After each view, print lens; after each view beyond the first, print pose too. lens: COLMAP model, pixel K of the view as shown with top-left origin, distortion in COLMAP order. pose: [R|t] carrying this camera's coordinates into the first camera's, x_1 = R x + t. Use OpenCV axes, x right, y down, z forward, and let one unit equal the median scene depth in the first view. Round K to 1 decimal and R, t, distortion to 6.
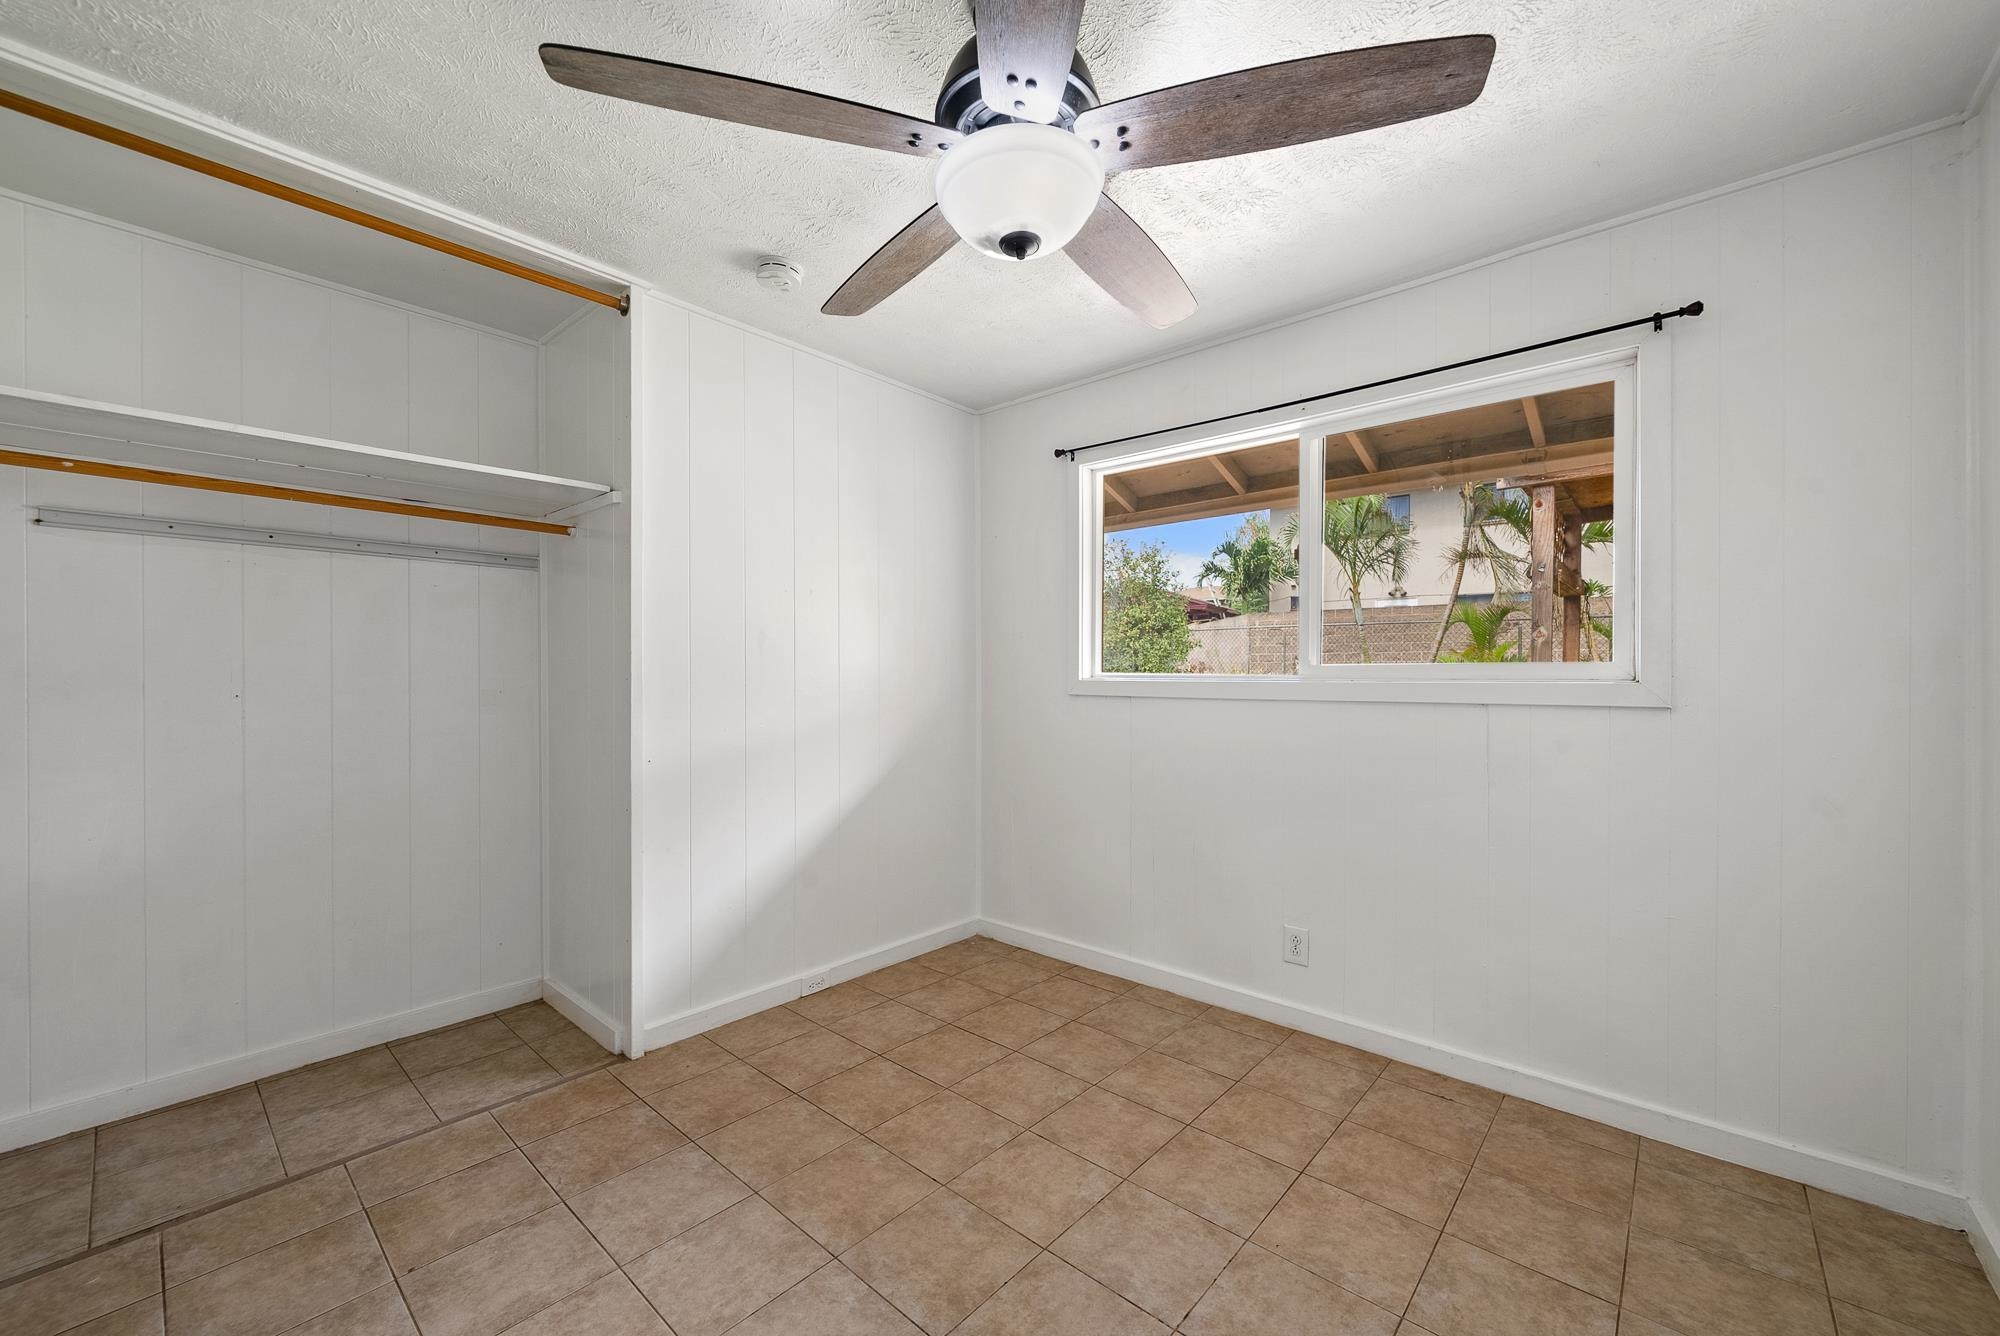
lens RADIAL K [[777.2, 0, 1007.6], [0, 777.2, 673.6], [0, 0, 1]] dist [-0.002053, -0.000049]
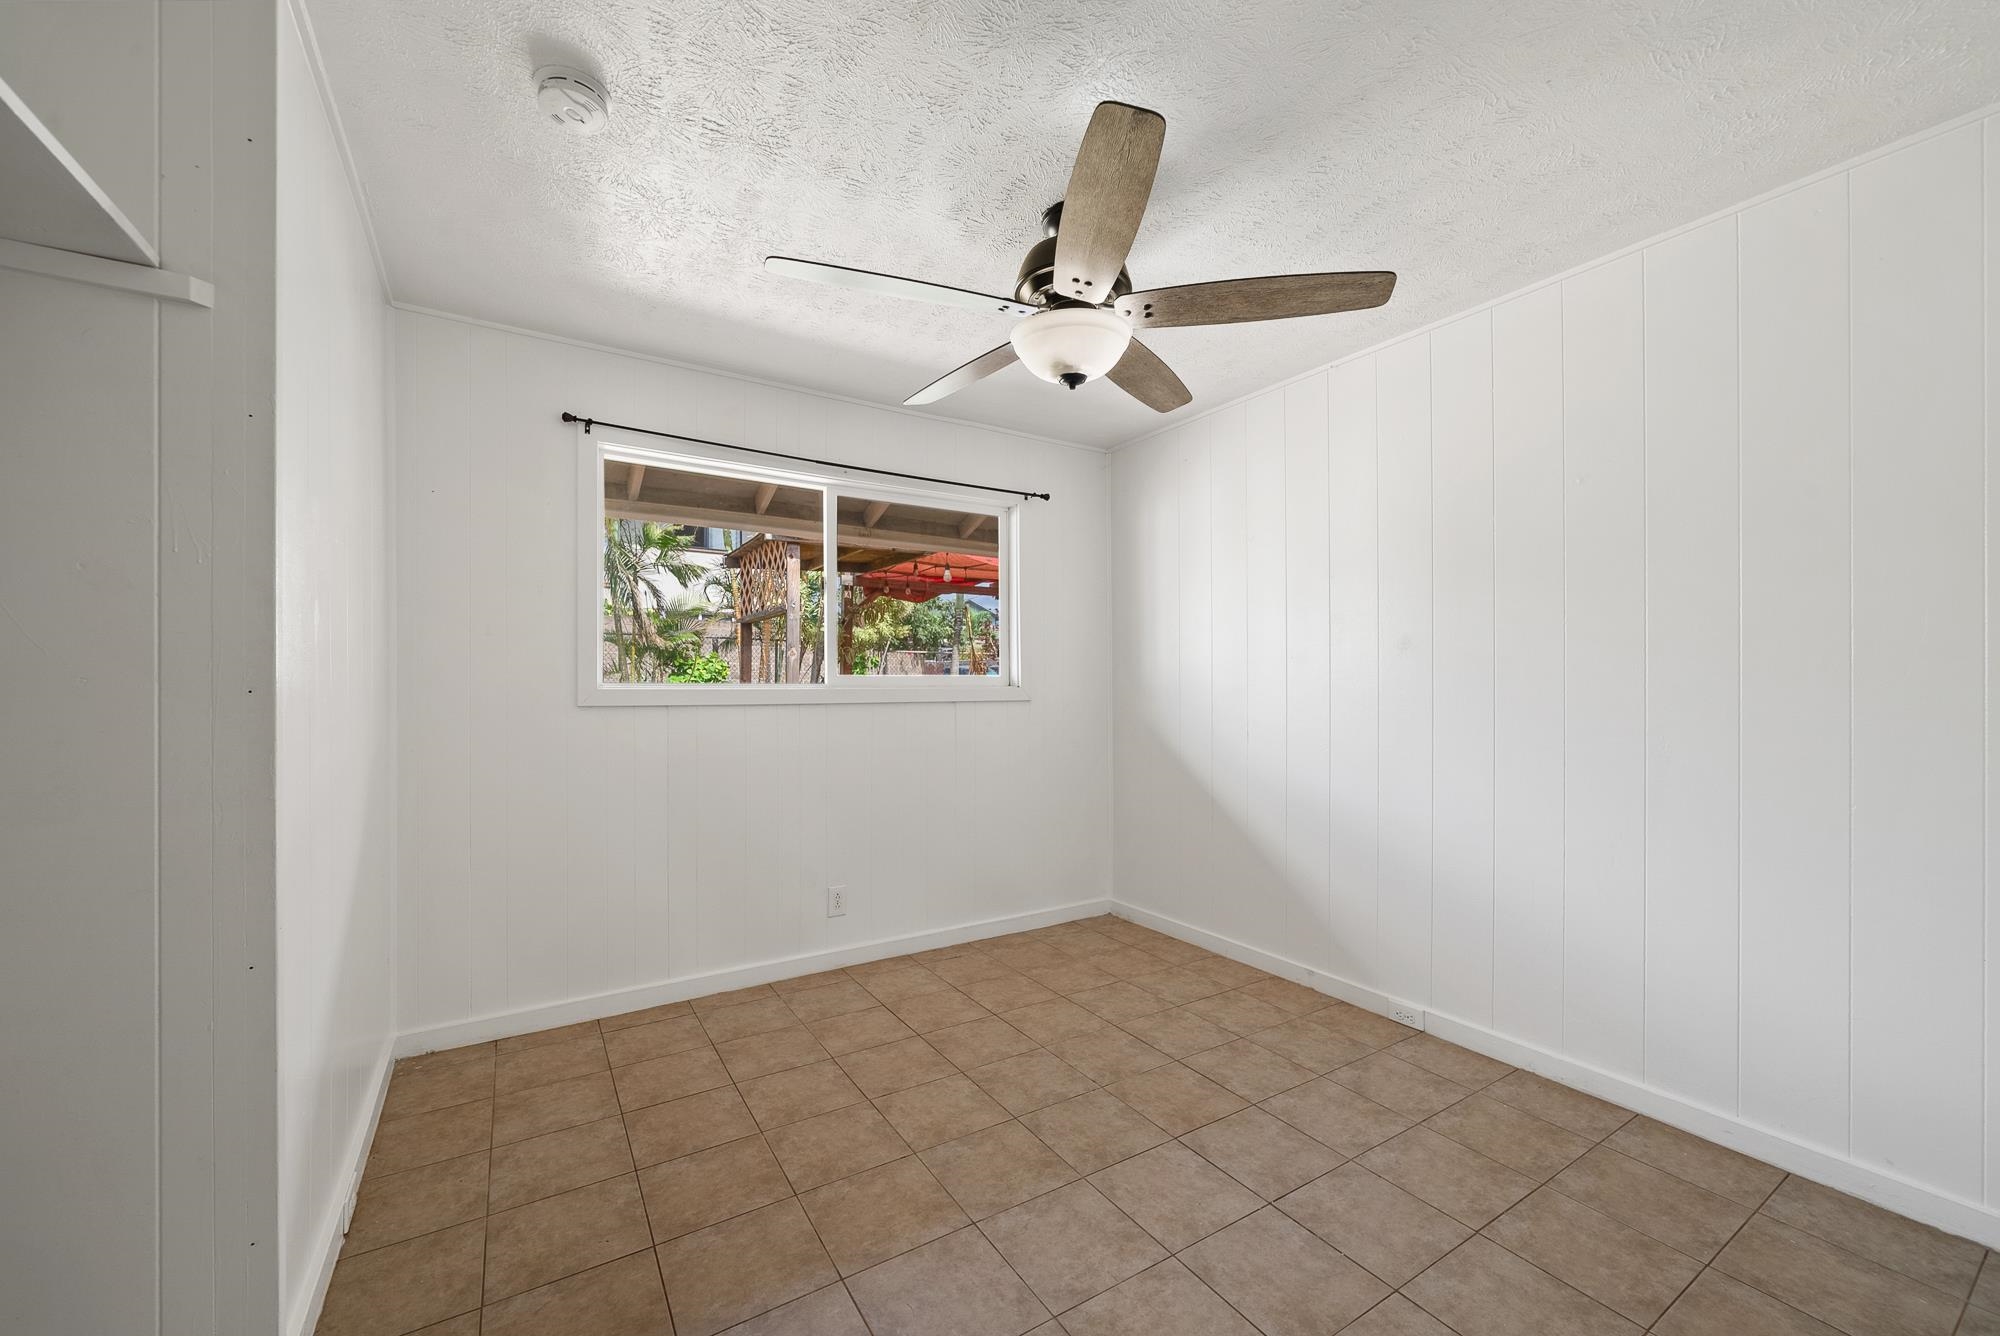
lens RADIAL K [[777.2, 0, 1006.4], [0, 777.2, 676.3], [0, 0, 1]] dist [-0.002053, -0.000049]
pose [[0.285314, 0.007252, 0.958407, -0.821412], [-0.000731, 0.999973, -0.007349, -0.000268], [-0.958434, 0.001396, 0.285312, 0.425900]]
